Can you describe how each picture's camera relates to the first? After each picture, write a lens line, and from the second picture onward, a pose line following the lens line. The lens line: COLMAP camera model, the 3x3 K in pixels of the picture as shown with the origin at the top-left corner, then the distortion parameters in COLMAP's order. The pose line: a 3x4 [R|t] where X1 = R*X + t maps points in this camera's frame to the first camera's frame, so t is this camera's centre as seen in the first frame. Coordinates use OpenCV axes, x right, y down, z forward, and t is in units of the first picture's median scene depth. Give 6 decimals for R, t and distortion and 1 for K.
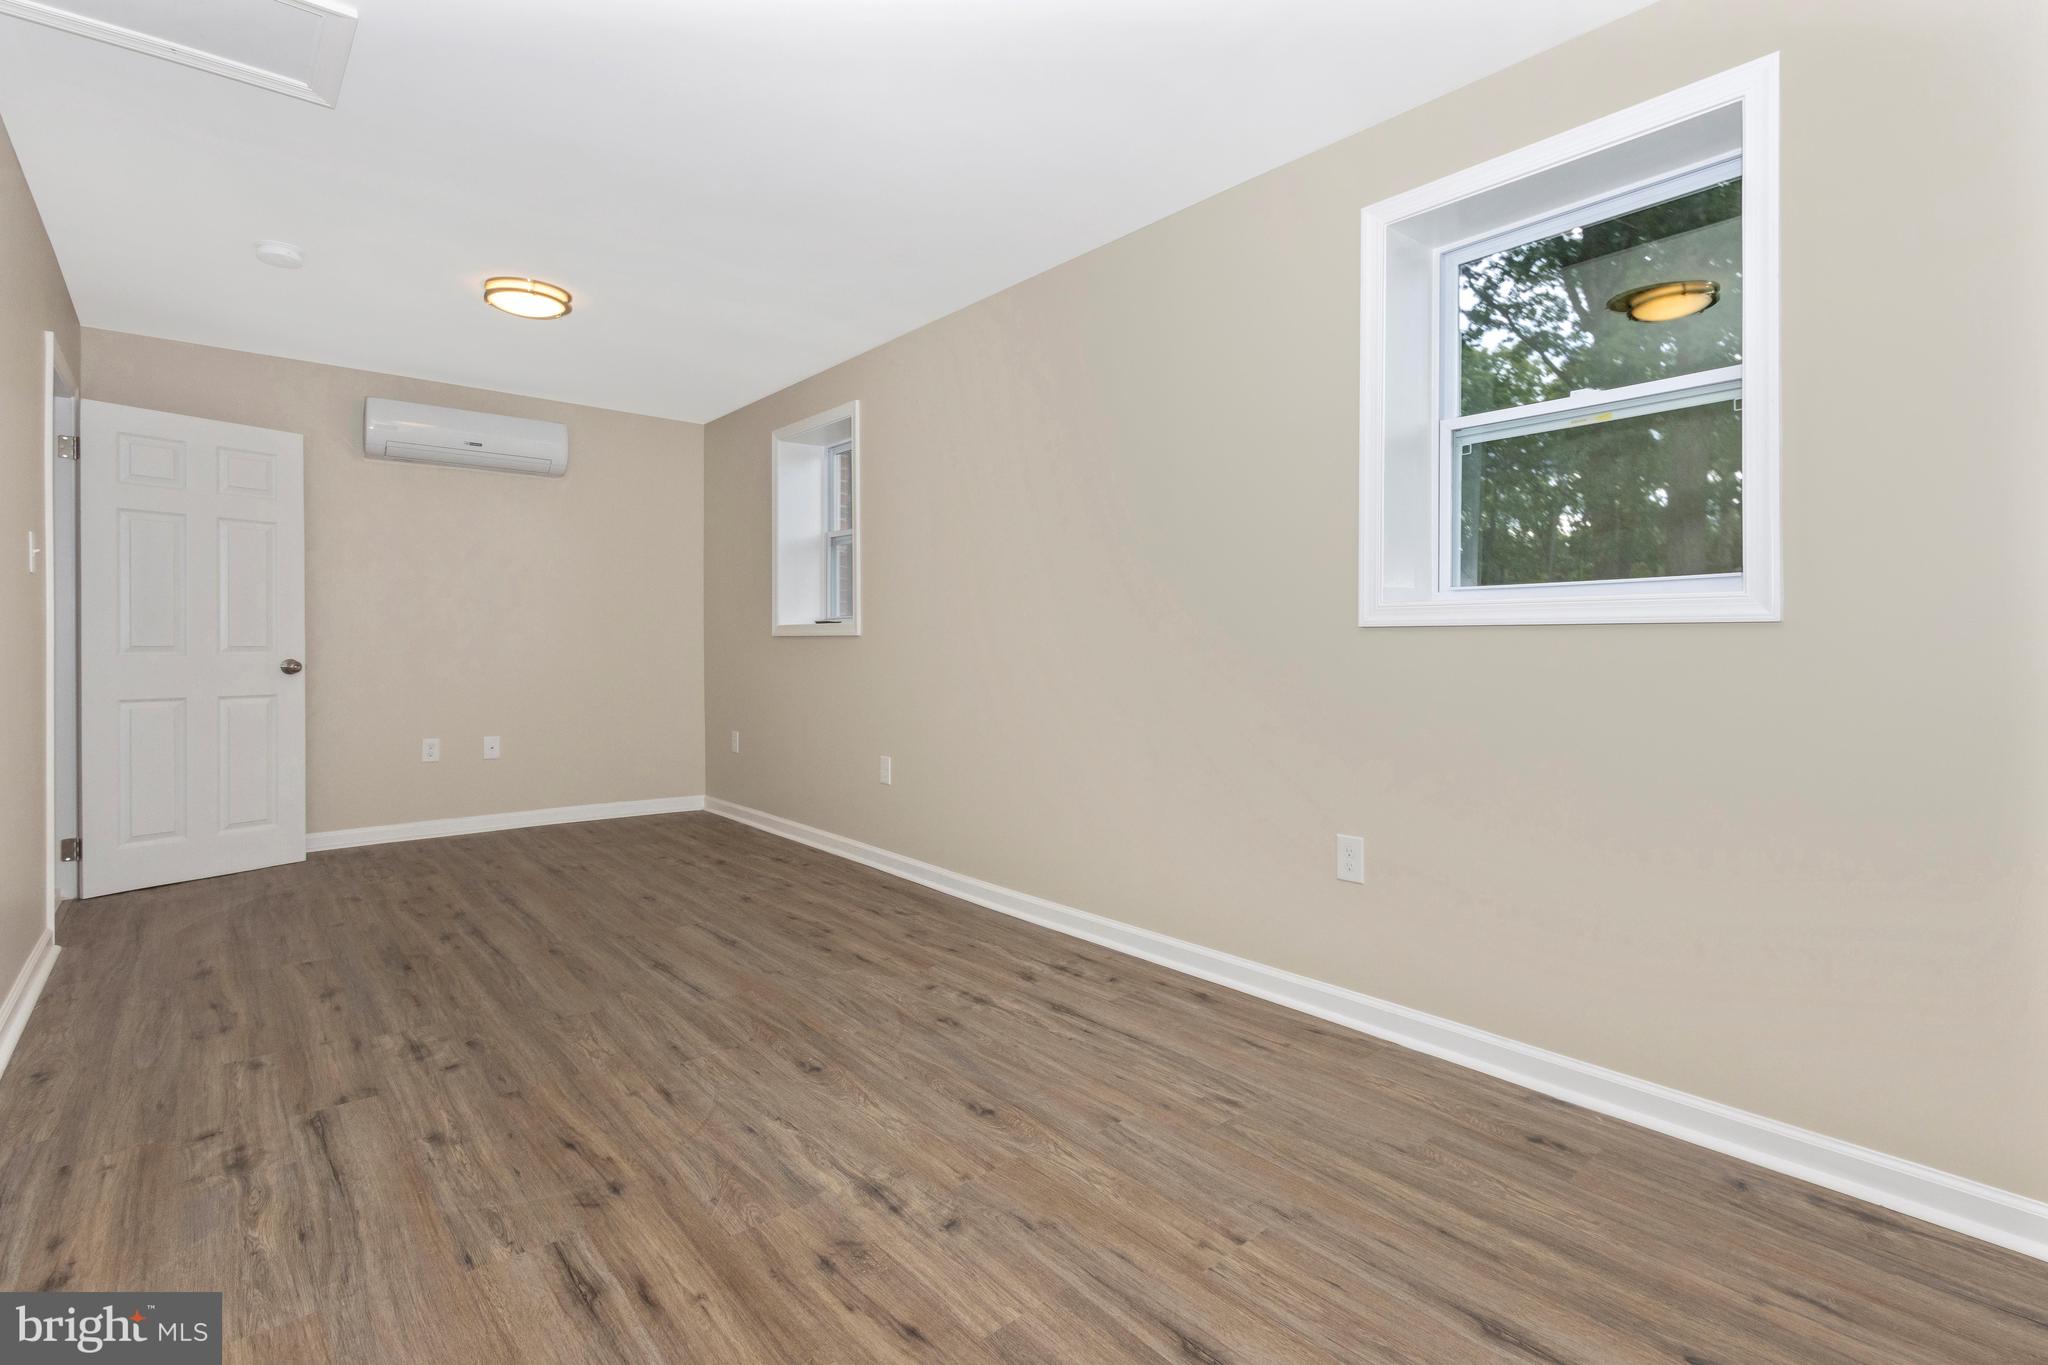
lens RADIAL K [[938.9, 0, 1023.2], [0, 938.9, 695.5], [0, 0, 1]] dist [0.003699, -0.000008]
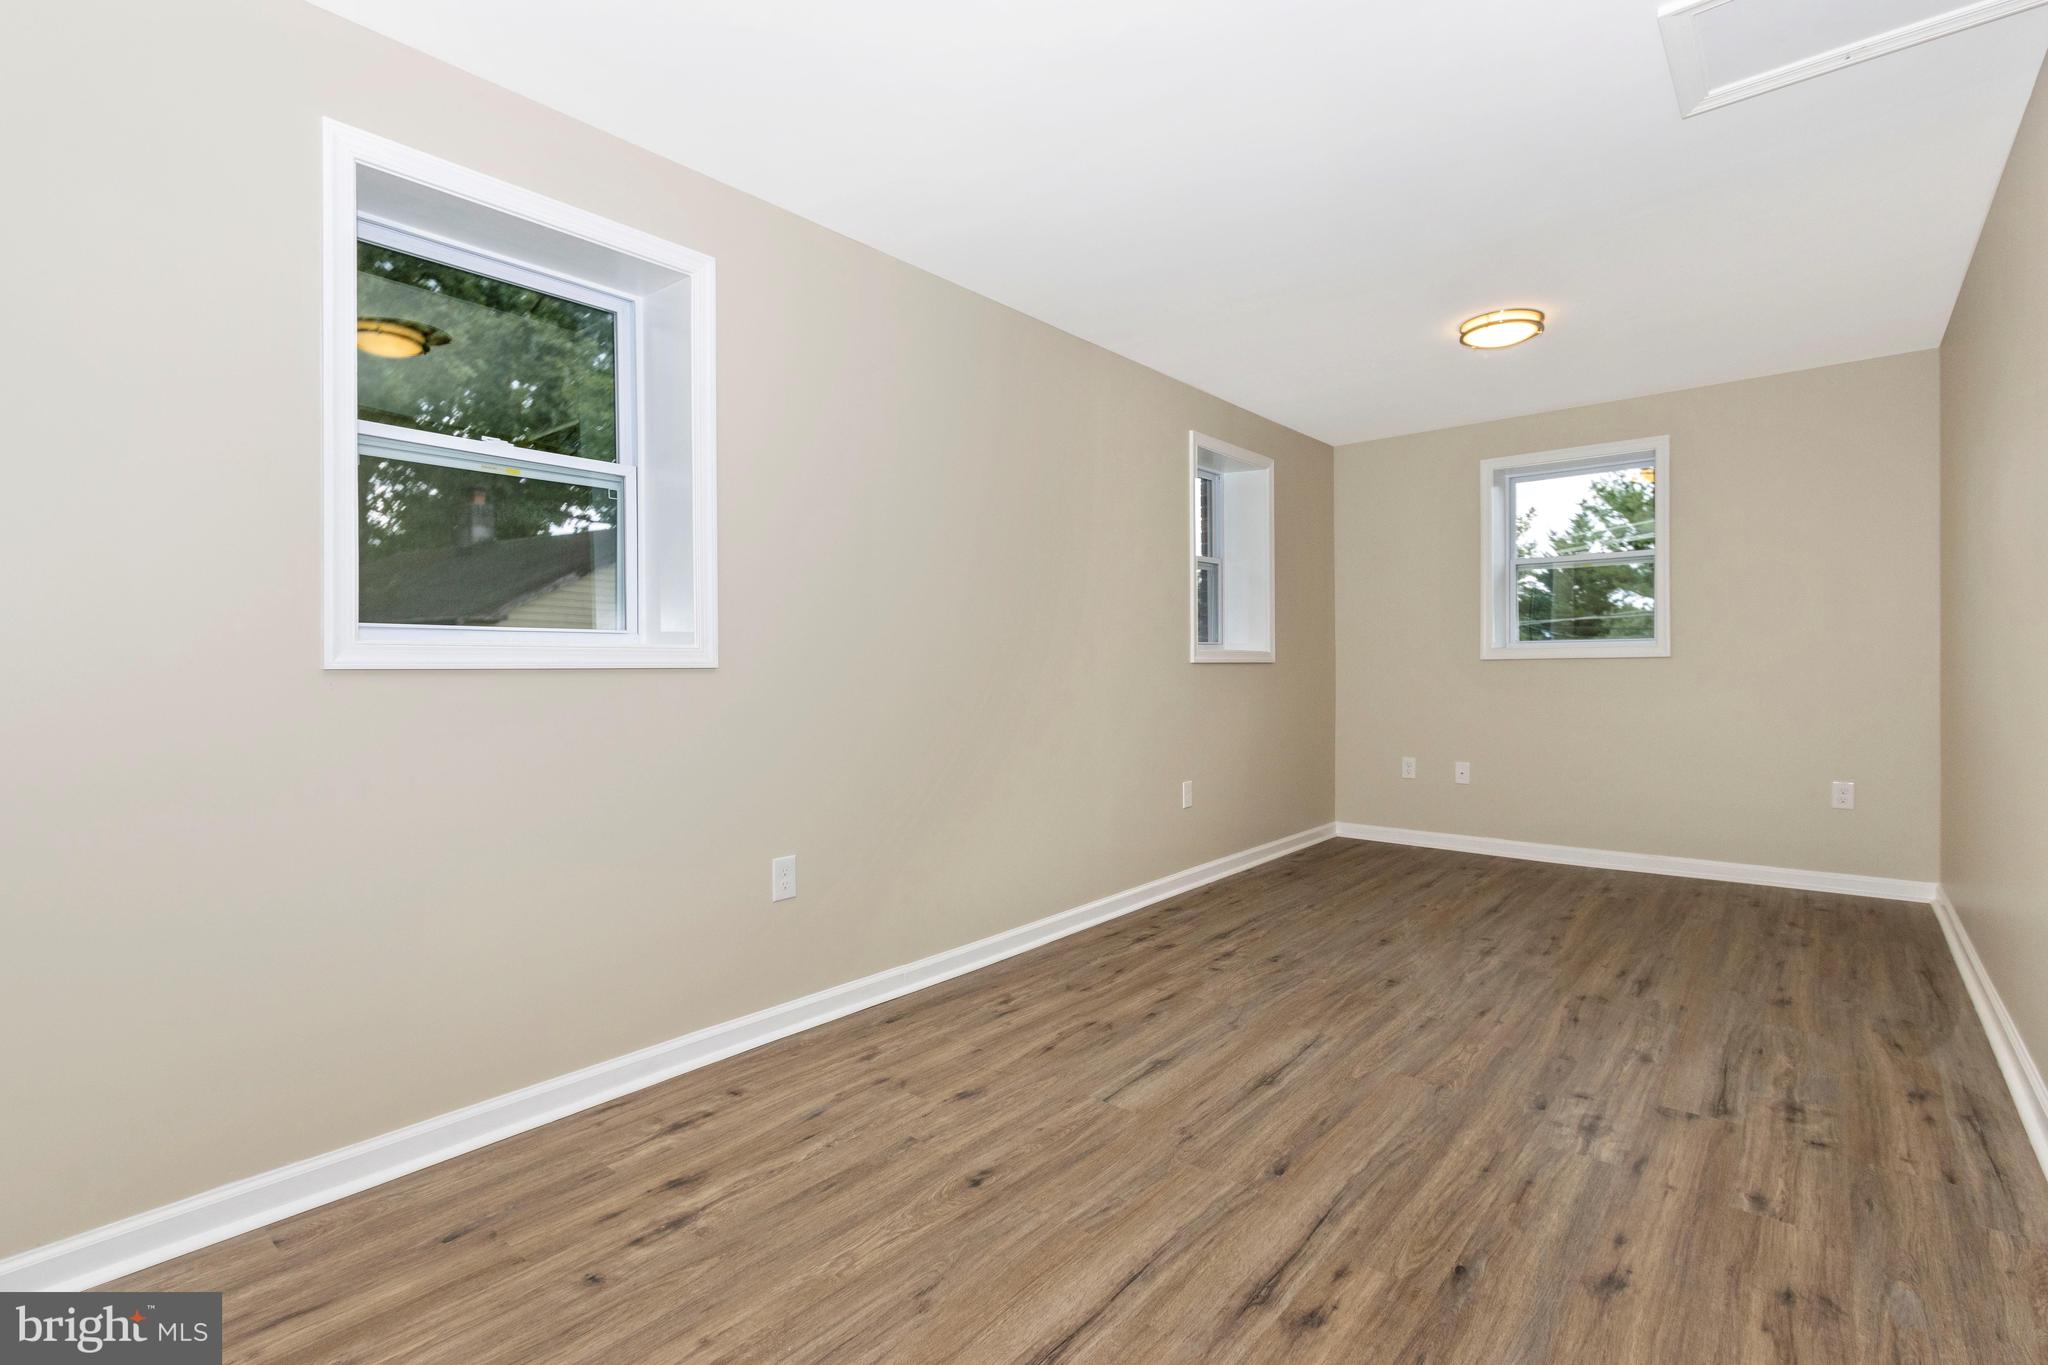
lens RADIAL K [[938.9, 0, 1021.8], [0, 938.9, 668.0], [0, 0, 1]] dist [0.003699, -0.000008]
pose [[-0.146928, -0.000427, 0.989147, -1.466809], [0.065164, 0.997823, 0.010110, -0.115170], [-0.986998, 0.065942, -0.146580, 1.648730]]
